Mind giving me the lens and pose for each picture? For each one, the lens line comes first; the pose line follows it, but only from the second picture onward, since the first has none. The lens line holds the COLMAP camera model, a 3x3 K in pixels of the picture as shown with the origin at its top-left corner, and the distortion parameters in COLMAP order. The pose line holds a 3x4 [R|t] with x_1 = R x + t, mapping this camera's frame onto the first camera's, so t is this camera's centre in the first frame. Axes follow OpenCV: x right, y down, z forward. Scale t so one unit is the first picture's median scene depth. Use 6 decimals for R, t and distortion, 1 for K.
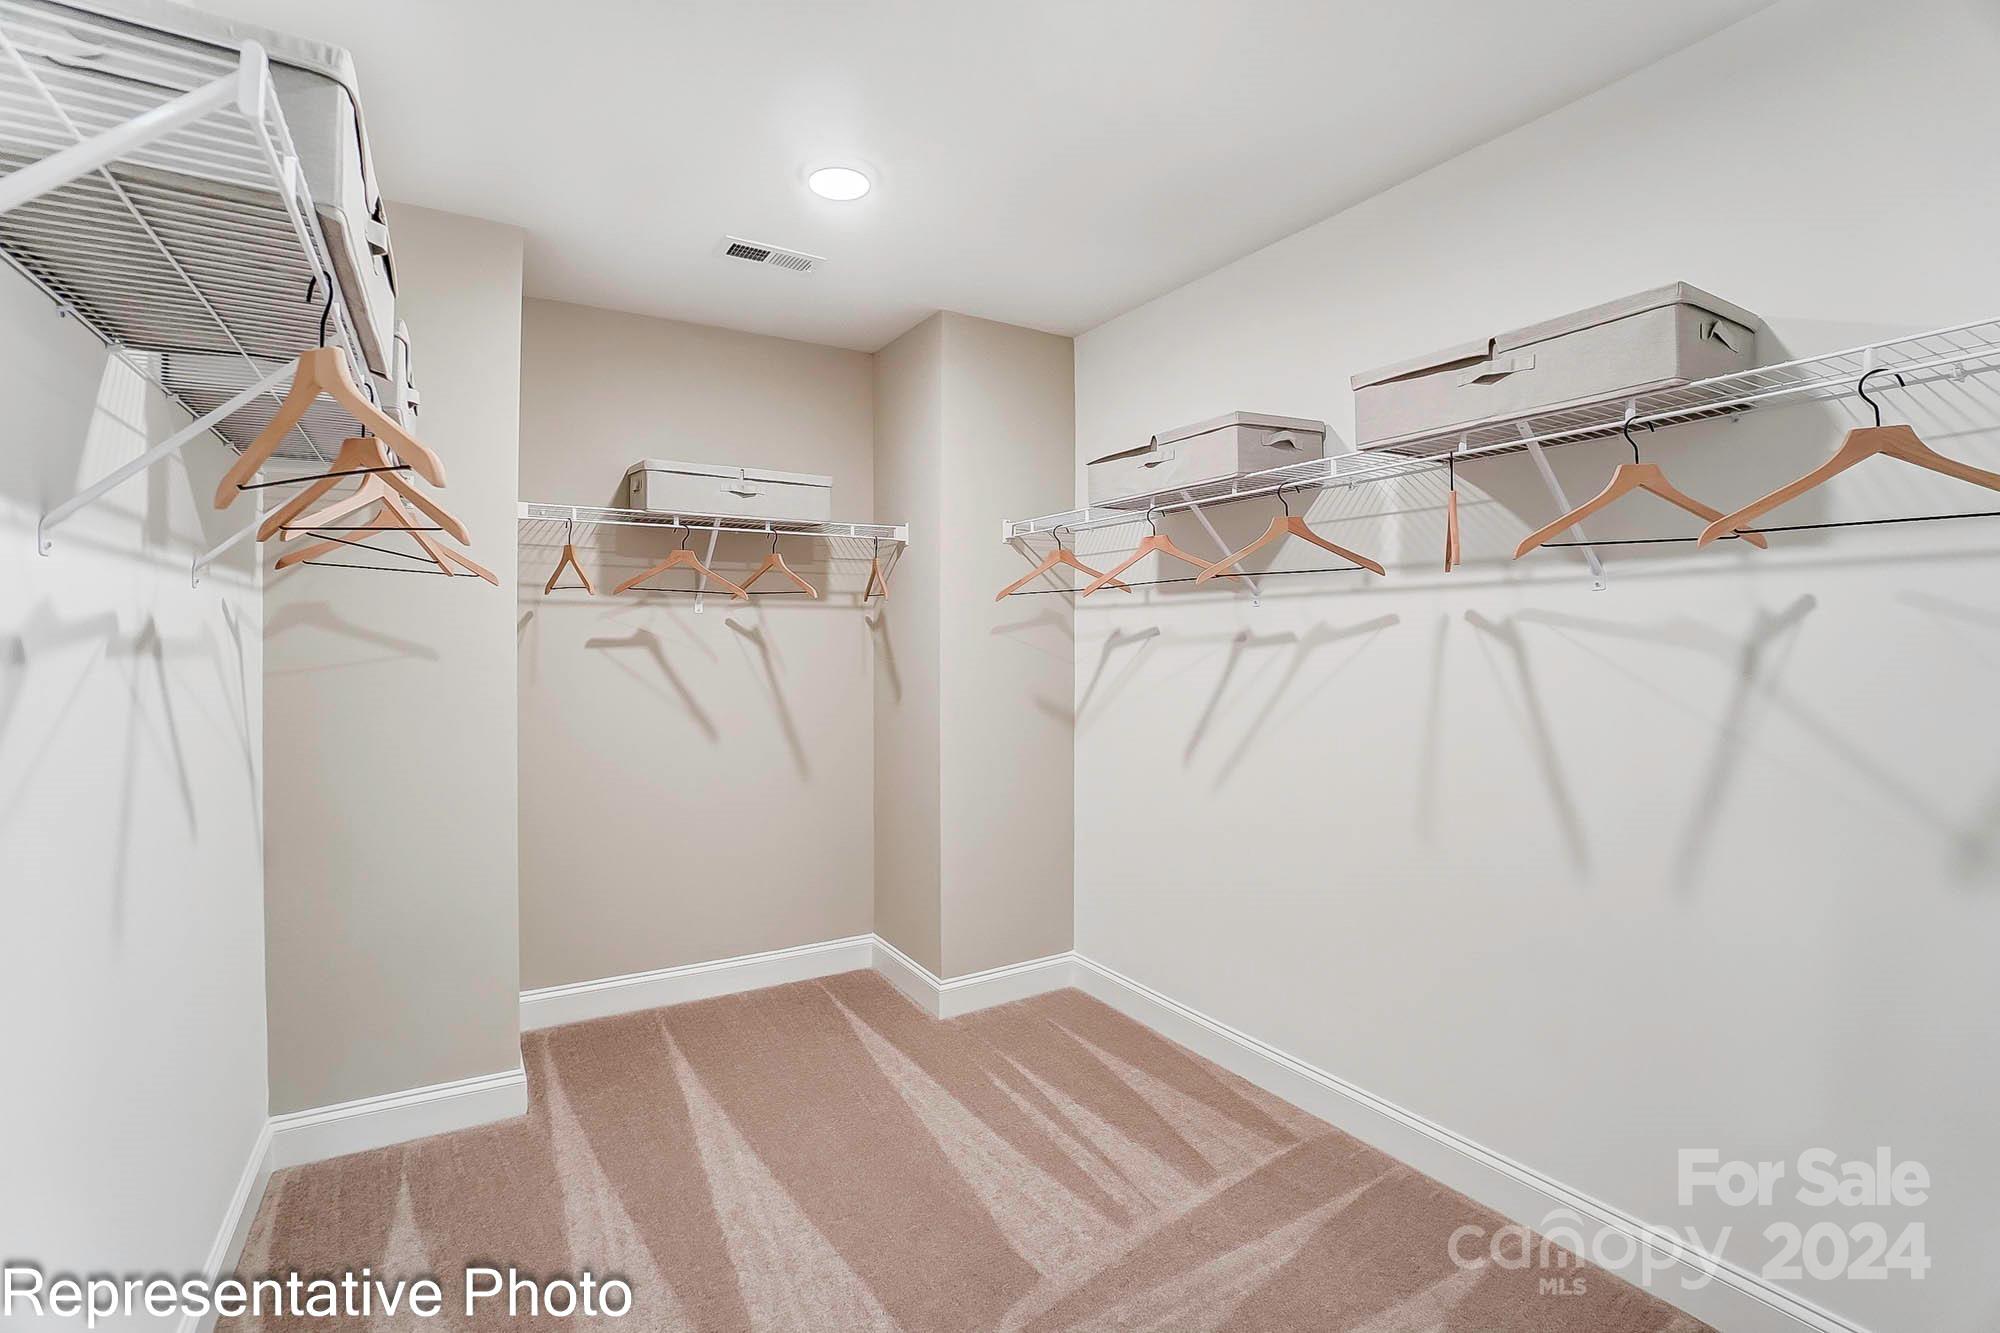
lens RADIAL K [[892.3, 0, 998.5], [0, 892.3, 645.4], [0, 0, 1]] dist [-0.037615, 0.000339]
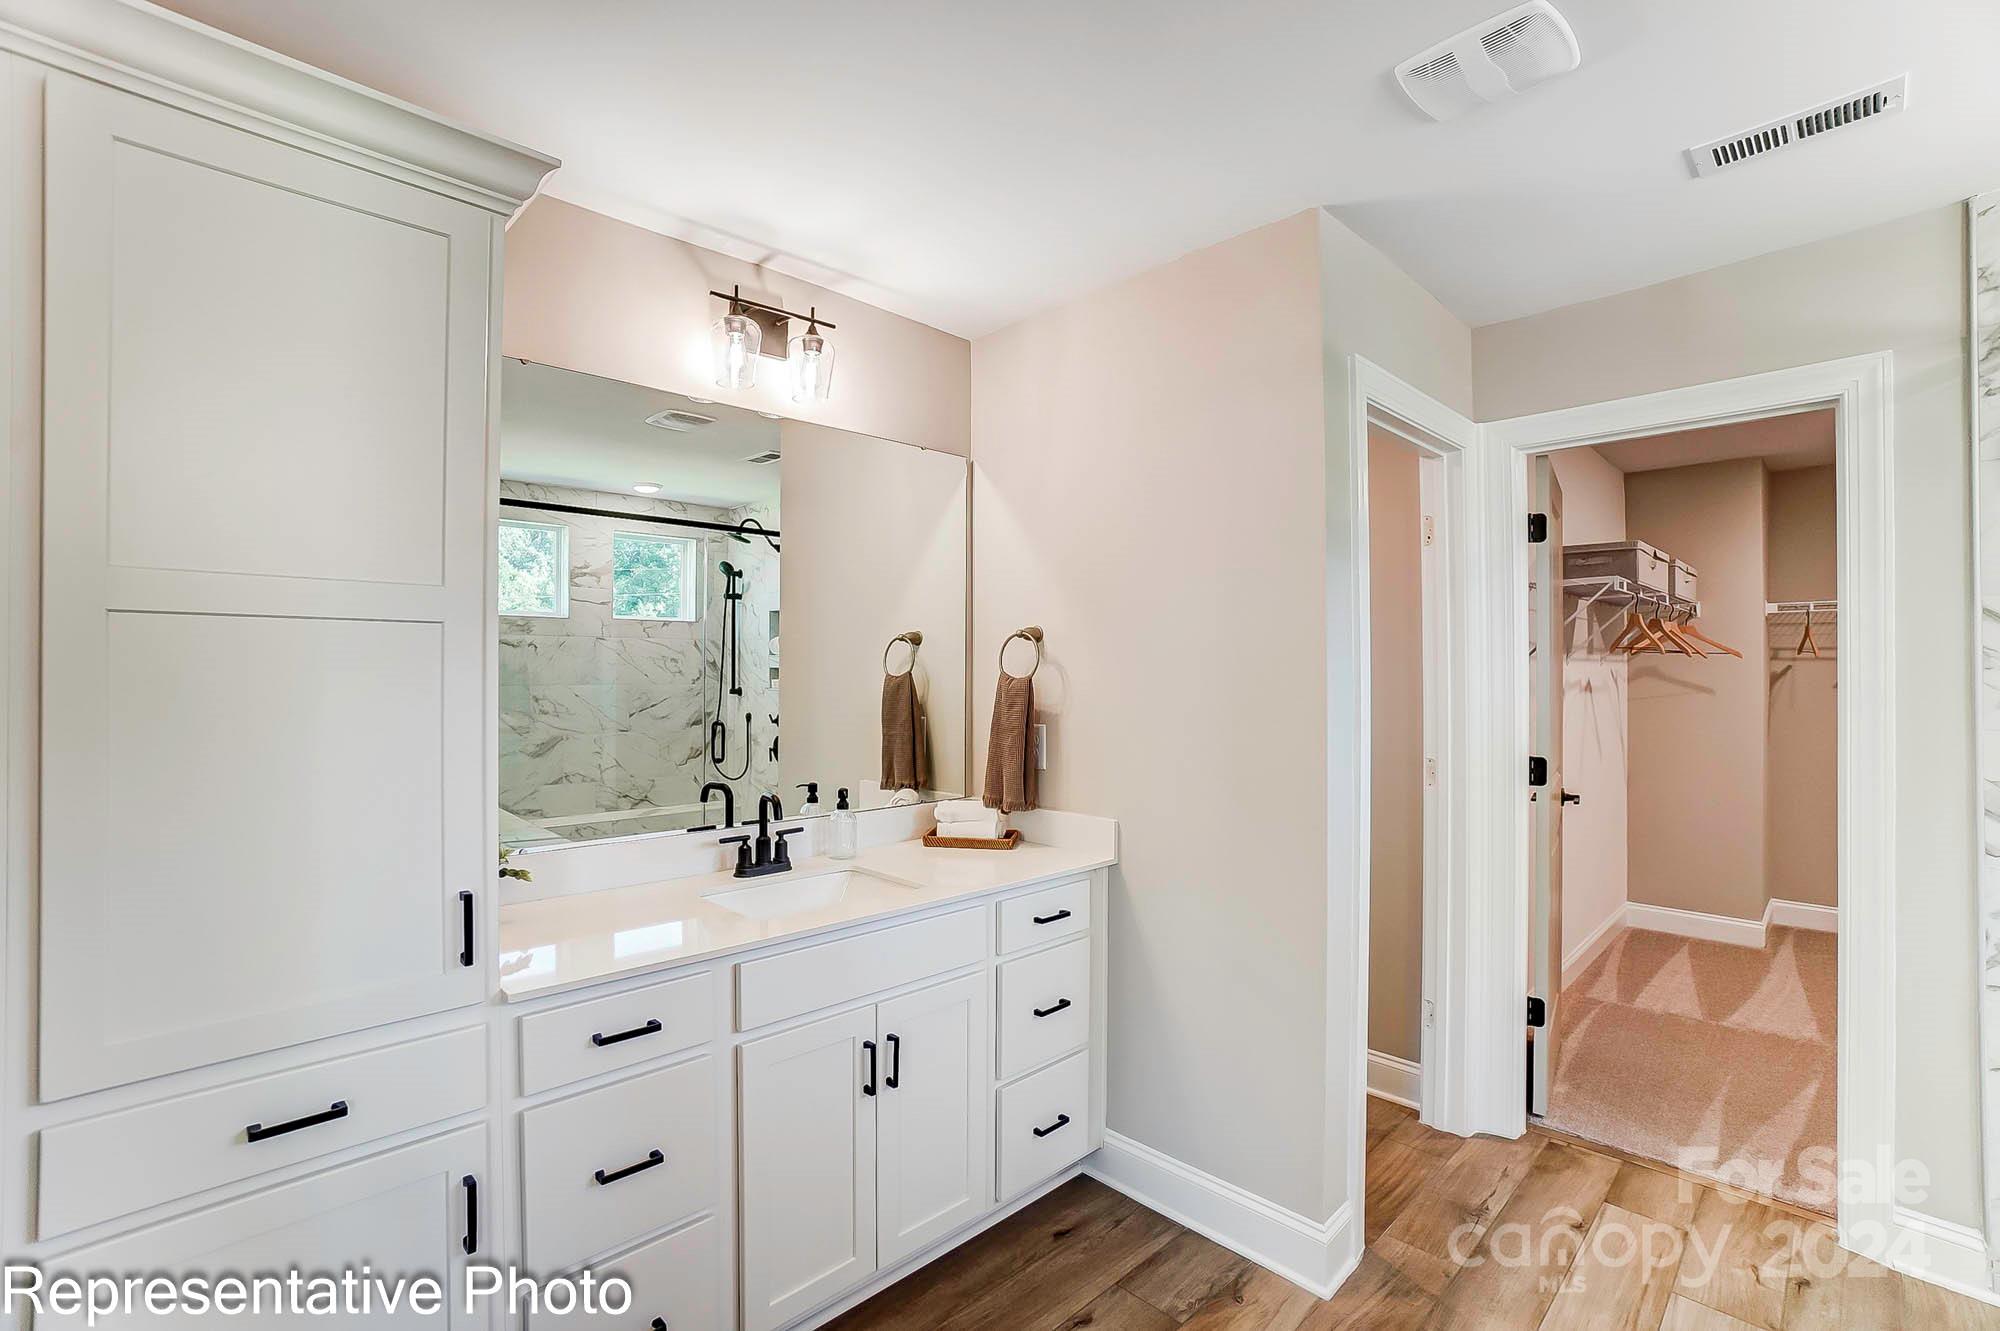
lens RADIAL K [[910.3, 0, 1000.0], [0, 910.3, 665.5], [0, 0, 1]] dist [-0.000639, 0.000658]
pose [[0.255430, -0.000657, -0.966827, 0.727197], [-0.003190, 0.999994, -0.001522, -0.031421], [0.966822, 0.003473, 0.255426, -0.838295]]
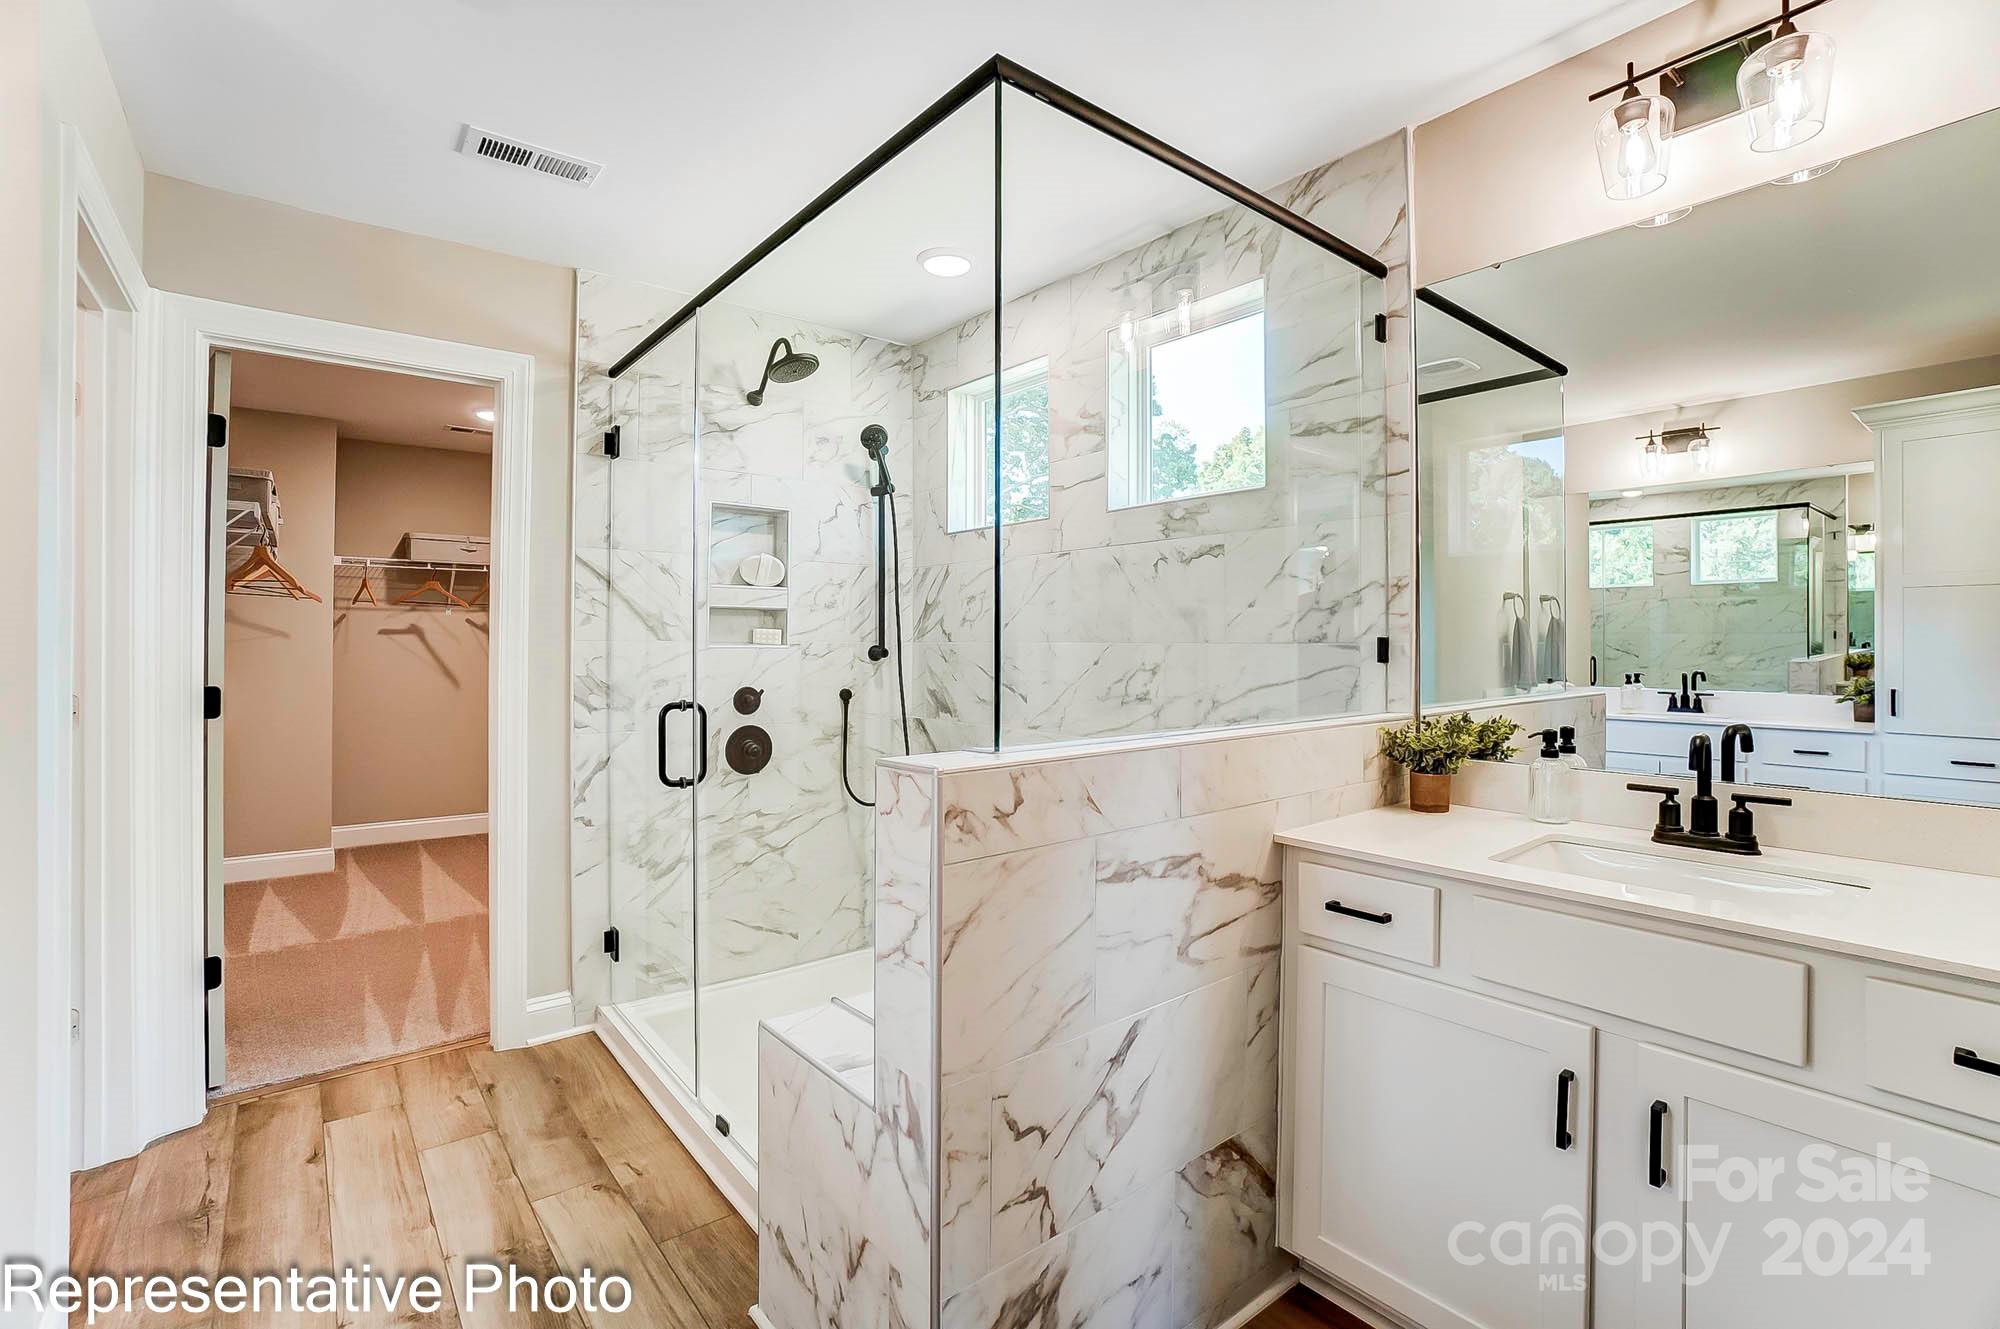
lens RADIAL K [[889.4, 0, 975.4], [0, 889.4, 634.0], [0, 0, 1]] dist [0.001194, 0.000270]
pose [[0.991821, 0.000385, 0.127633, 0.527922], [0.001586, 0.999881, -0.015340, 0.032720], [-0.127624, 0.015417, 0.991703, -0.981797]]
